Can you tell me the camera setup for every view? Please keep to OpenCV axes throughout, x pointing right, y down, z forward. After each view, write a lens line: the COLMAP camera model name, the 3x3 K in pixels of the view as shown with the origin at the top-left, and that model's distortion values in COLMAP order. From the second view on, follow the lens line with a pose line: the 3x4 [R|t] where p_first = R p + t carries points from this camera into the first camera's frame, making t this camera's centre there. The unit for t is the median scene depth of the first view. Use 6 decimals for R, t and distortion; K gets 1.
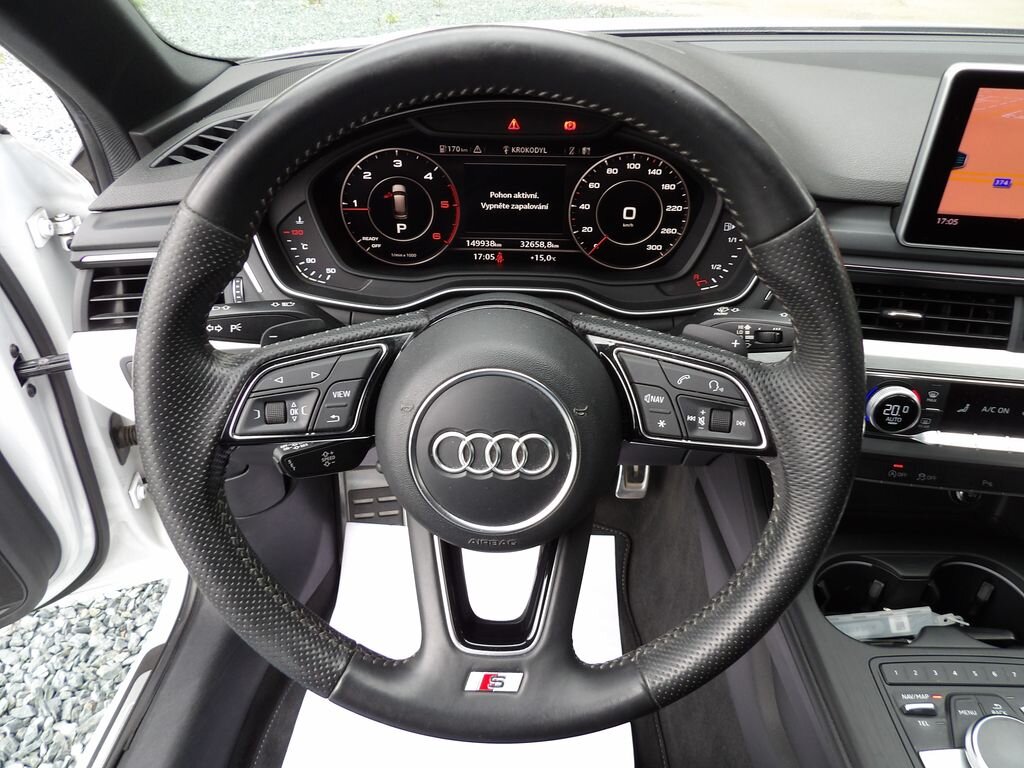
lens RADIAL K [[731.2, 0, 517.6], [0, 731.2, 385.6], [0, 0, 1]] dist [-0.026868, 0.033714]
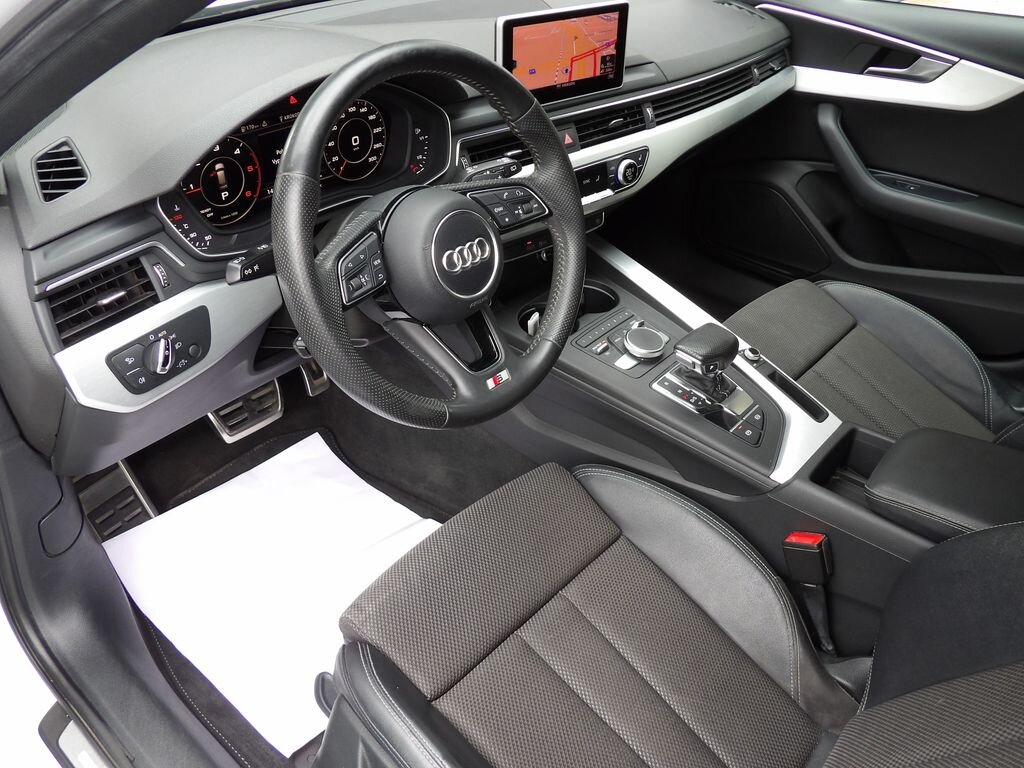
lens RADIAL K [[853.2, 0, 511.3], [0, 853.2, 392.7], [0, 0, 1]] dist [-0.073150, 0.091568]
pose [[0.644807, -0.434494, 0.628839, -0.996941], [0.406963, 0.891565, 0.198726, 0.011286], [-0.646997, 0.127774, 0.751711, -0.470677]]
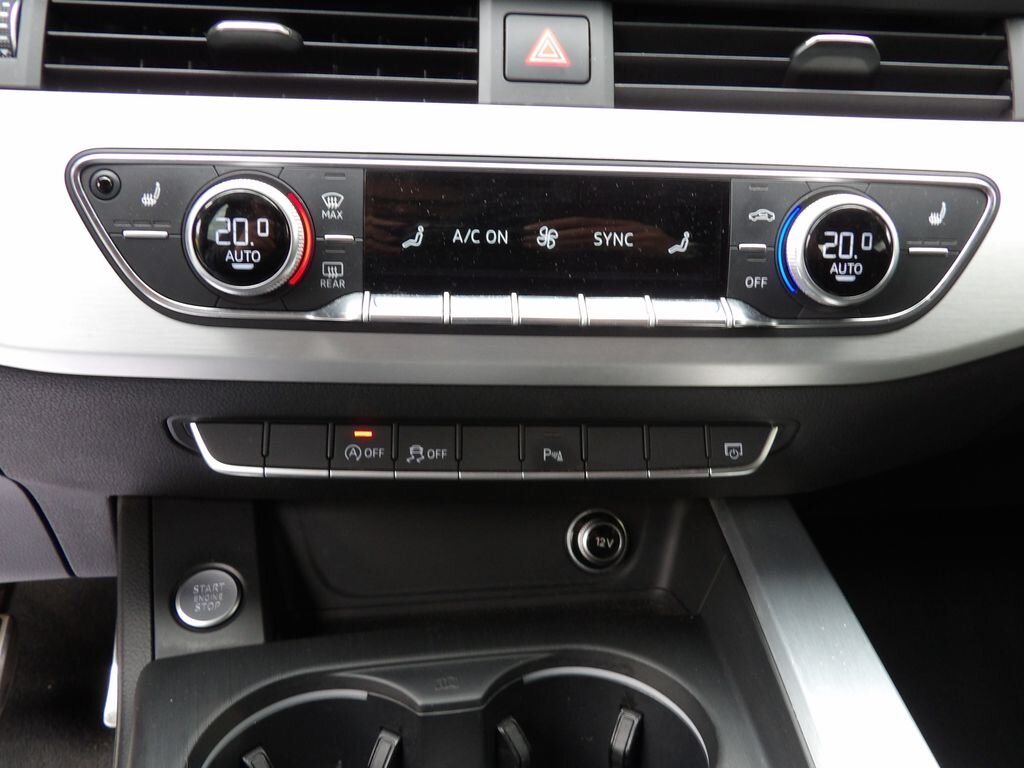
lens RADIAL K [[986.1, 0, 507.4], [0, 986.1, 375.6], [0, 0, 1]] dist [-0.018964, 0.000000]
pose [[0.978858, -0.032681, 0.201913, 0.531123], [0.091899, 0.952176, -0.291401, 0.283864], [-0.182733, 0.303796, 0.935049, 0.441639]]
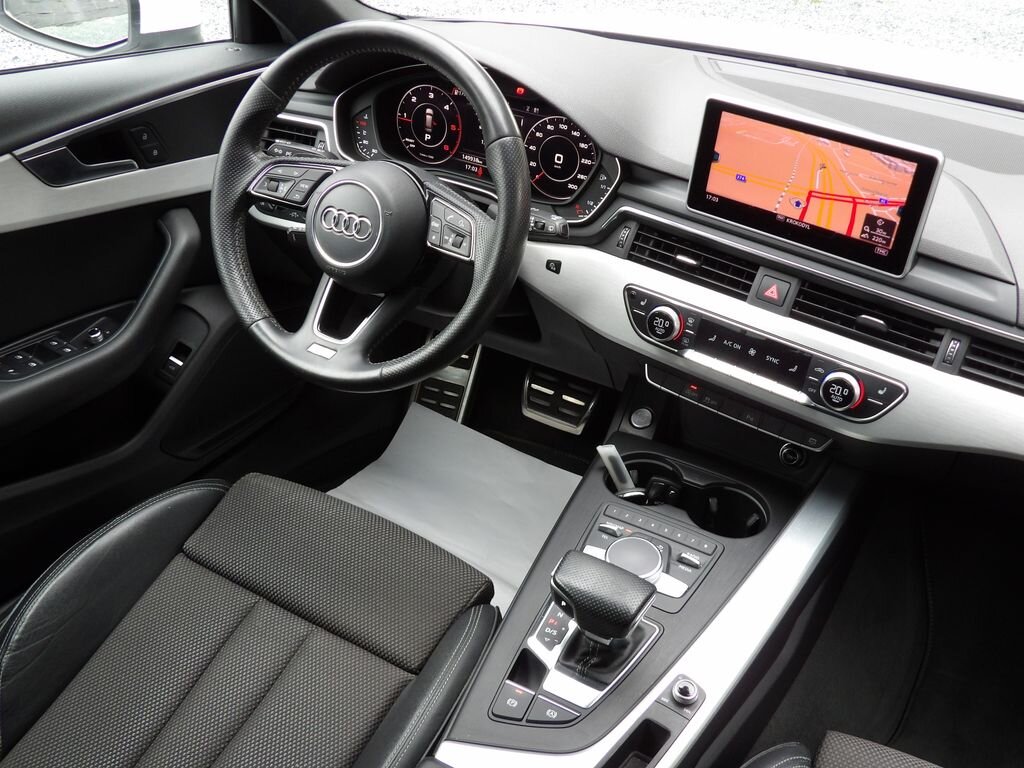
lens RADIAL K [[986.1, 0, 514.7], [0, 986.1, 388.9], [0, 0, 1]] dist [-0.018964, 0.000000]
pose [[0.878498, 0.300900, -0.371080, 0.980037], [-0.327250, 0.944899, -0.008538, 0.254850], [0.348064, 0.128936, 0.928562, -0.833977]]
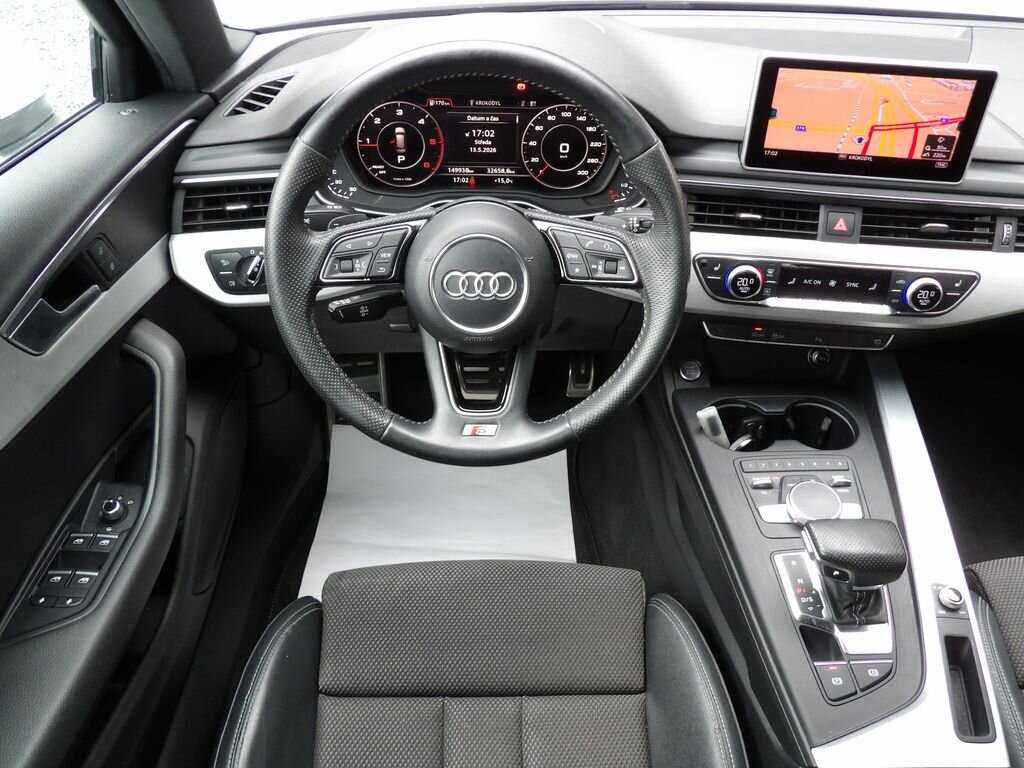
lens RADIAL K [[853.2, 0, 515.2], [0, 853.2, 386.0], [0, 0, 1]] dist [-0.073150, 0.091568]
pose [[0.998354, -0.016181, 0.055031, -0.040633], [0.014422, 0.999377, 0.032202, 0.174964], [-0.055518, -0.031355, 0.997965, -0.665695]]
